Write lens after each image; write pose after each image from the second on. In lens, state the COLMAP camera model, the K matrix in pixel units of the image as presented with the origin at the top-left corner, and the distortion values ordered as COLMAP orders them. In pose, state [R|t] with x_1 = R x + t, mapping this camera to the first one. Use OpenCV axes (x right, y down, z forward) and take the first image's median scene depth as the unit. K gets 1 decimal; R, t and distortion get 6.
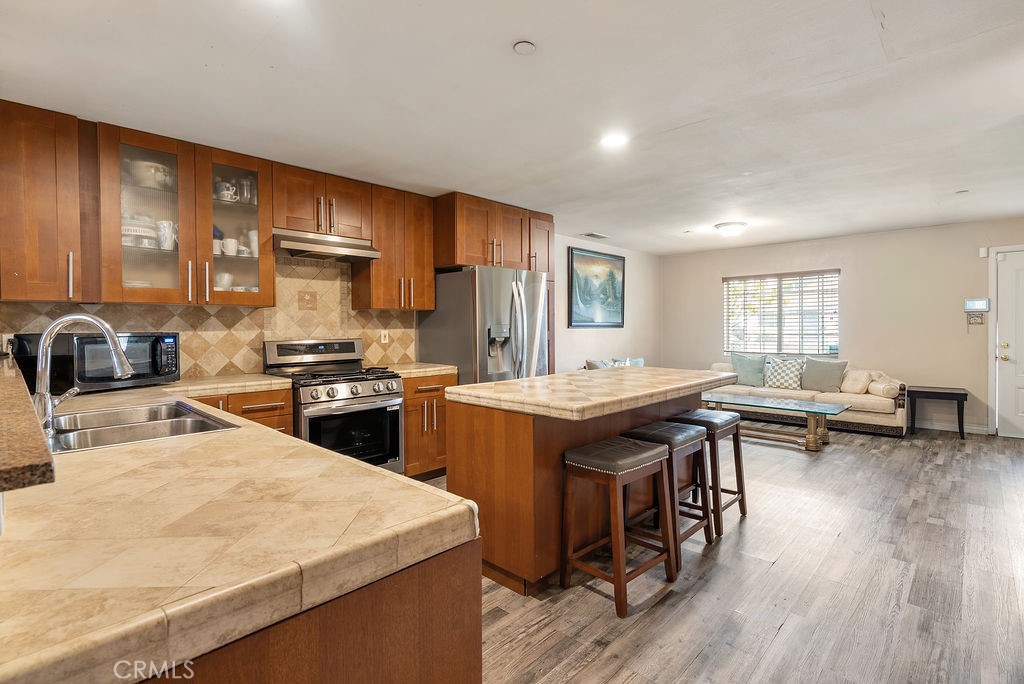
lens RADIAL K [[486.9, 0, 509.5], [0, 486.9, 330.2], [0, 0, 1]] dist [-0.000998, -0.000492]
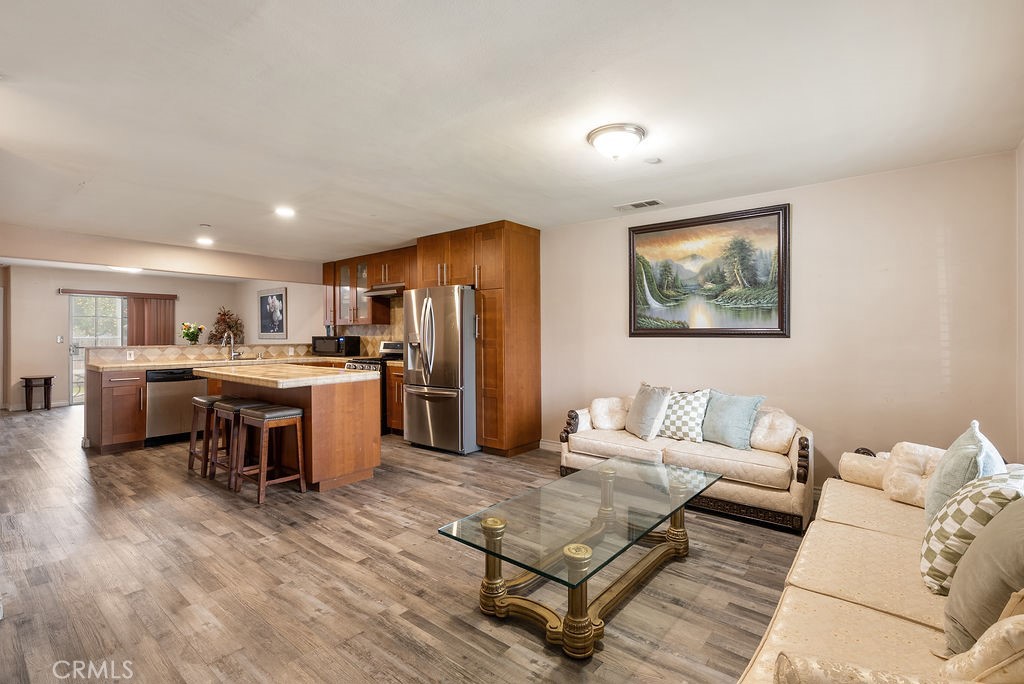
lens RADIAL K [[474.9, 0, 513.4], [0, 474.9, 331.7], [0, 0, 1]] dist [-0.000582, -0.000178]
pose [[0.085956, 0.003906, -0.996291, 1.022729], [-0.003399, 0.999988, 0.003627, -0.018174], [0.996293, 0.003075, 0.085968, 0.936045]]
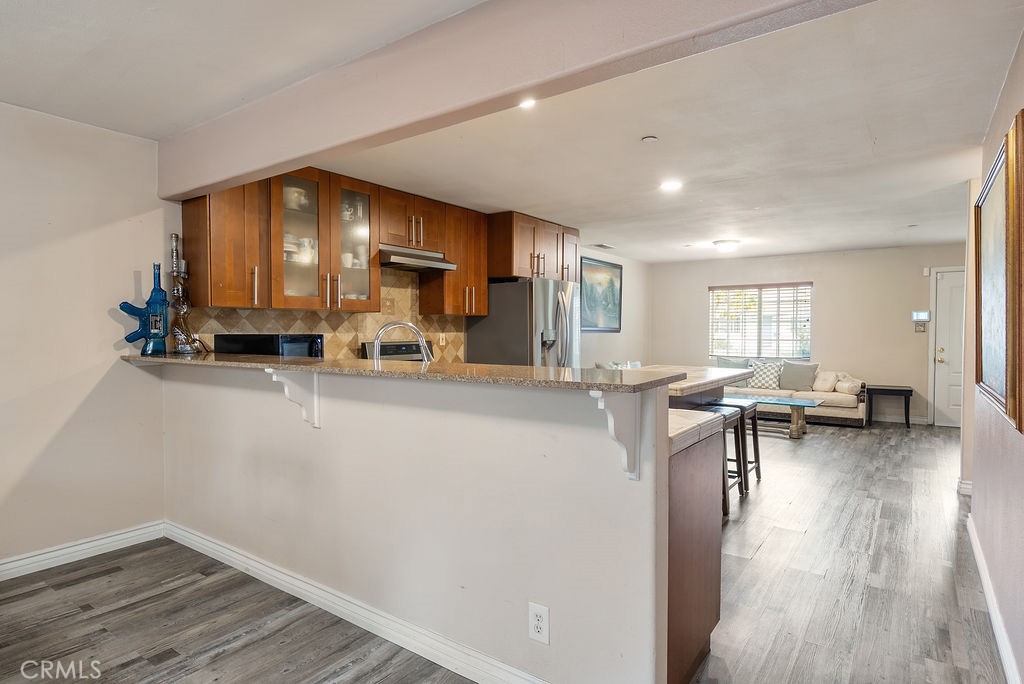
lens RADIAL K [[564.9, 0, 512.0], [0, 564.9, 342.0], [0, 0, 1]] dist [0.000696, 0.000322]
pose [[0.989687, 0.005307, 0.143151, -0.241595], [-0.007198, 0.999893, 0.012700, 0.001562], [-0.143068, -0.013599, 0.989619, -0.241455]]
